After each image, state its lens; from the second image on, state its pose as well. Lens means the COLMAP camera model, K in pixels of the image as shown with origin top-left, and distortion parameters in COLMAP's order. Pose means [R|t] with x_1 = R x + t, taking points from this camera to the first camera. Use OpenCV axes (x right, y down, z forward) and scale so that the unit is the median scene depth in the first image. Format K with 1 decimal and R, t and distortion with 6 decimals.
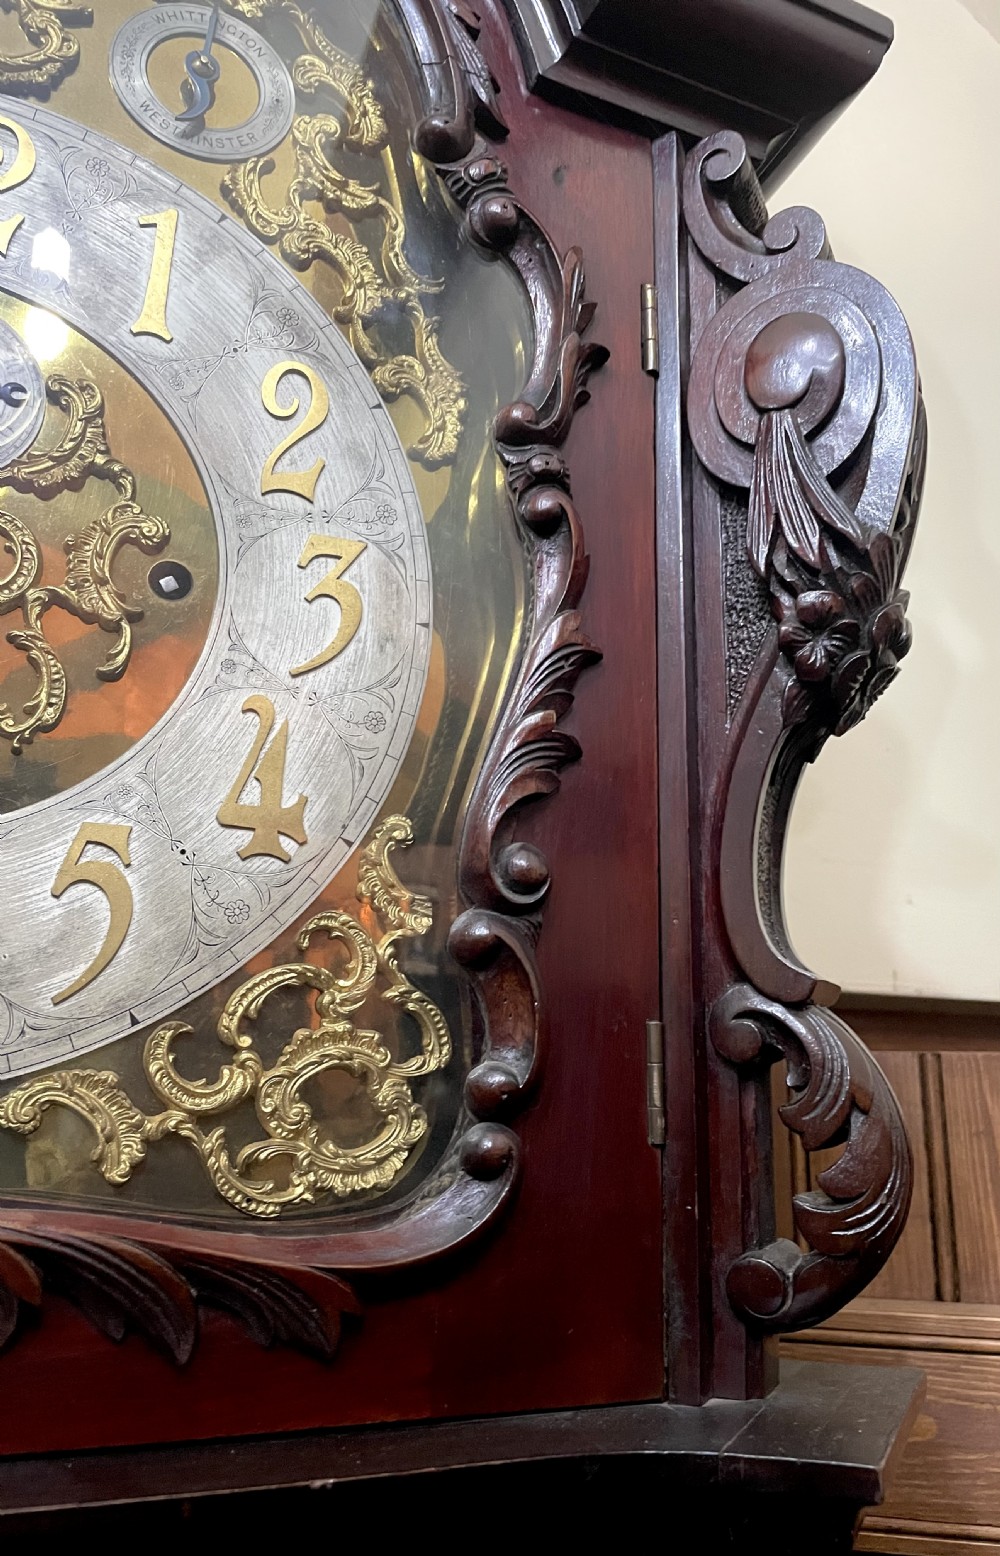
lens RADIAL K [[1198.8, 0, 581.1], [0, 1198.8, 769.1], [0, 0, 1]] dist [0.065831, -0.068371]
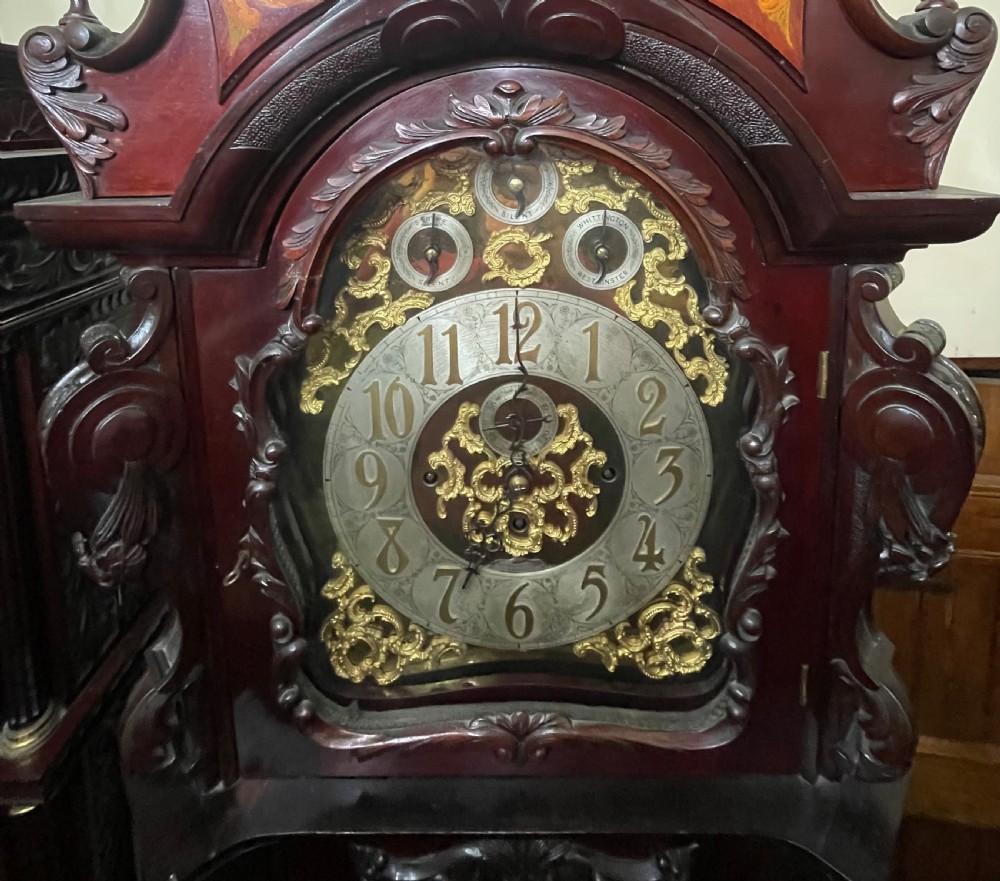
lens RADIAL K [[596.0, 0, 519.6], [0, 596.0, 186.5], [0, 0, 1]] dist [-0.004095, 0.000152]
pose [[0.908976, 0.036501, -0.415247, -0.003105], [0.131387, 0.920296, 0.368501, -1.243336], [0.395601, -0.389517, 0.831731, 0.098206]]
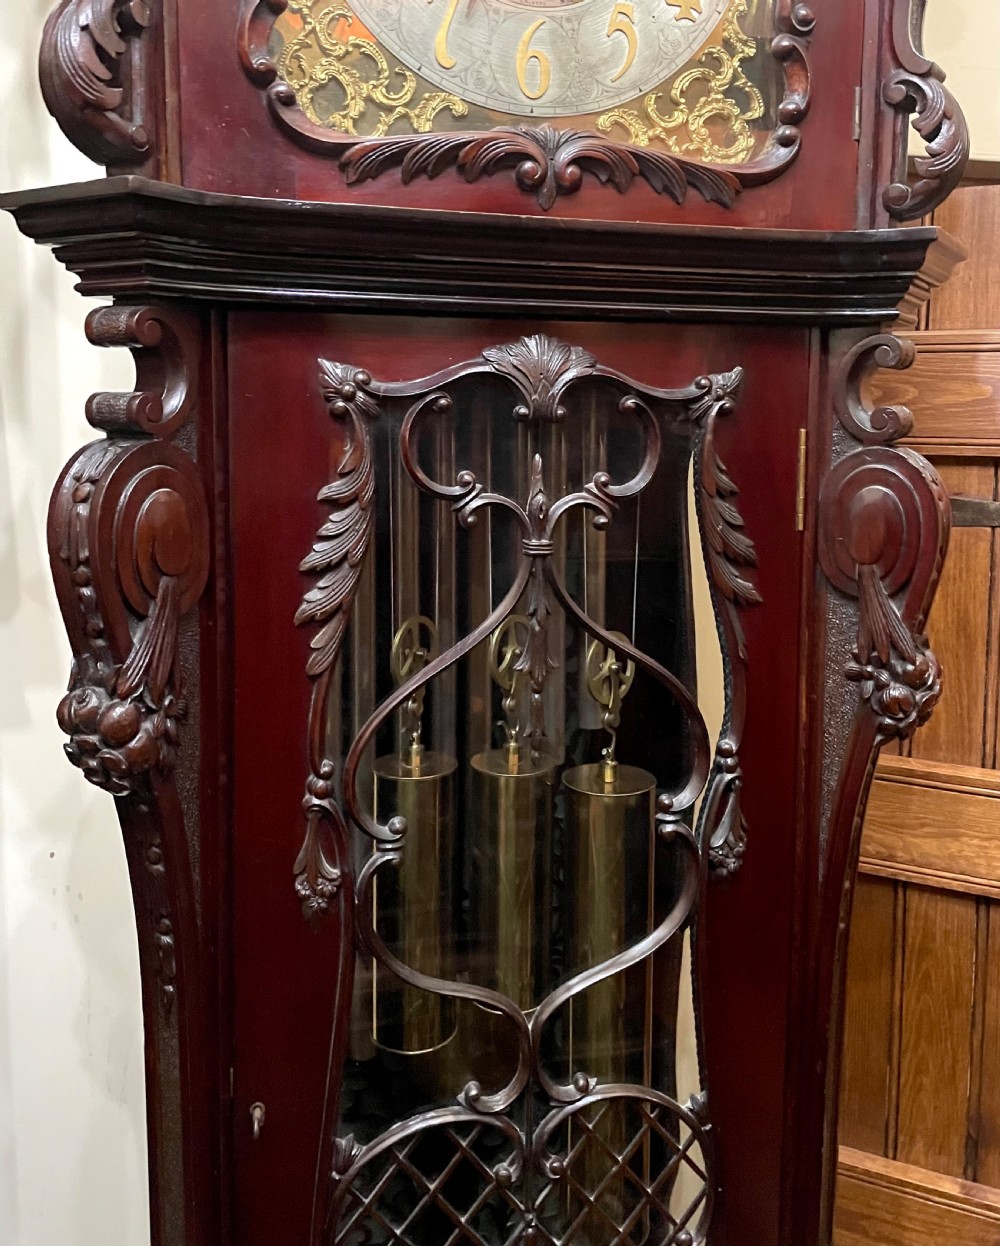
lens RADIAL K [[1131.8, 0, 542.9], [0, 1131.8, 520.2], [0, 0, 1]] dist [0.036756, 0.000000]
pose [[0.986215, 0.018858, -0.164390, -0.153382], [0.042075, 0.932250, 0.359361, 0.167176], [0.160029, -0.361324, 0.918605, -1.351458]]
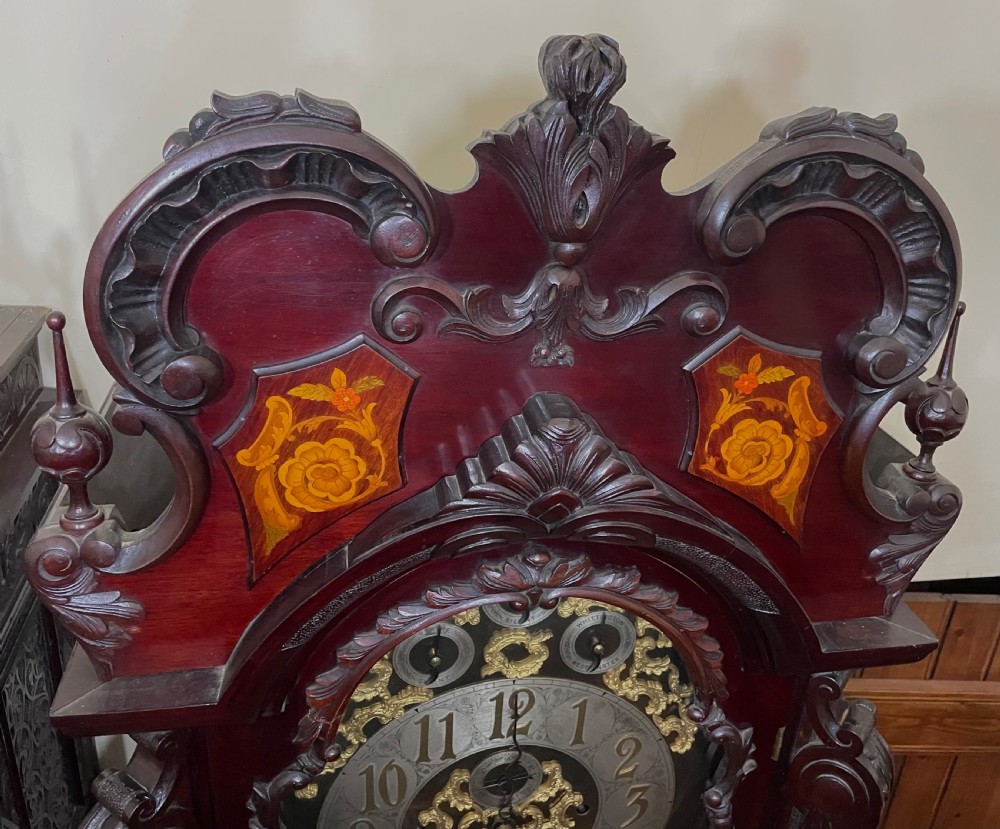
lens RADIAL K [[940.6, 0, 537.7], [0, 940.6, 406.5], [0, 0, 1]] dist [0.038631, 0.000000]
pose [[0.973492, 0.153005, -0.170006, -0.212701], [-0.004665, 0.756423, 0.654066, -2.358453], [0.228672, -0.635935, 0.737086, -0.063557]]
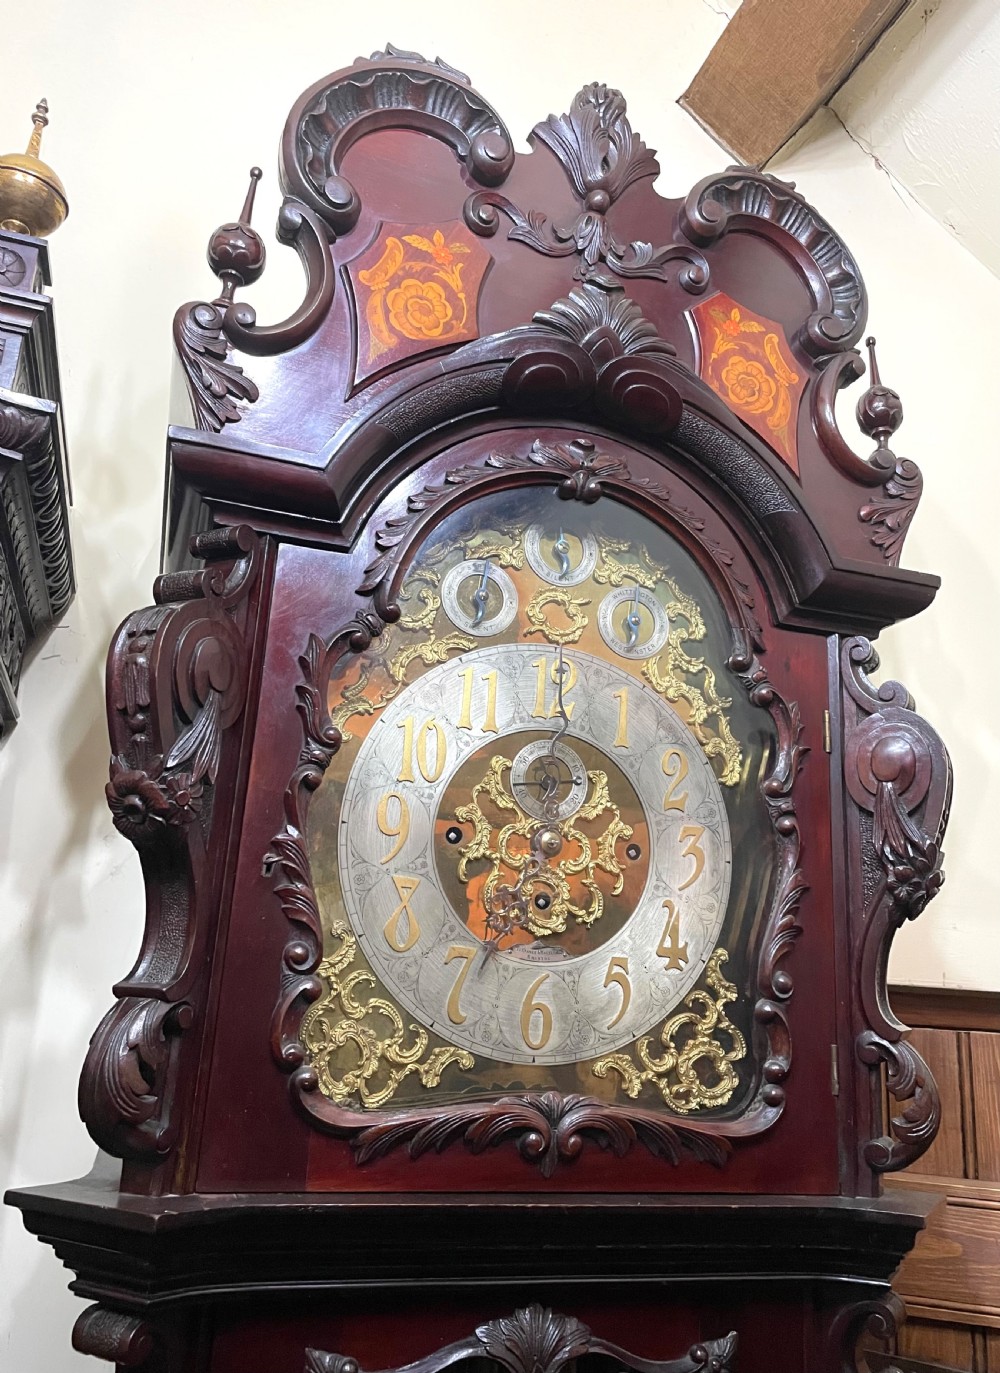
lens RADIAL K [[1124.8, 0, 532.3], [0, 1124.8, 670.9], [0, 0, 1]] dist [0.067279, -0.086917]
pose [[0.994309, 0.015072, -0.105466, -0.311926], [-0.016107, 0.999830, -0.008966, -0.512352], [0.105313, 0.010614, 0.994383, -1.354824]]
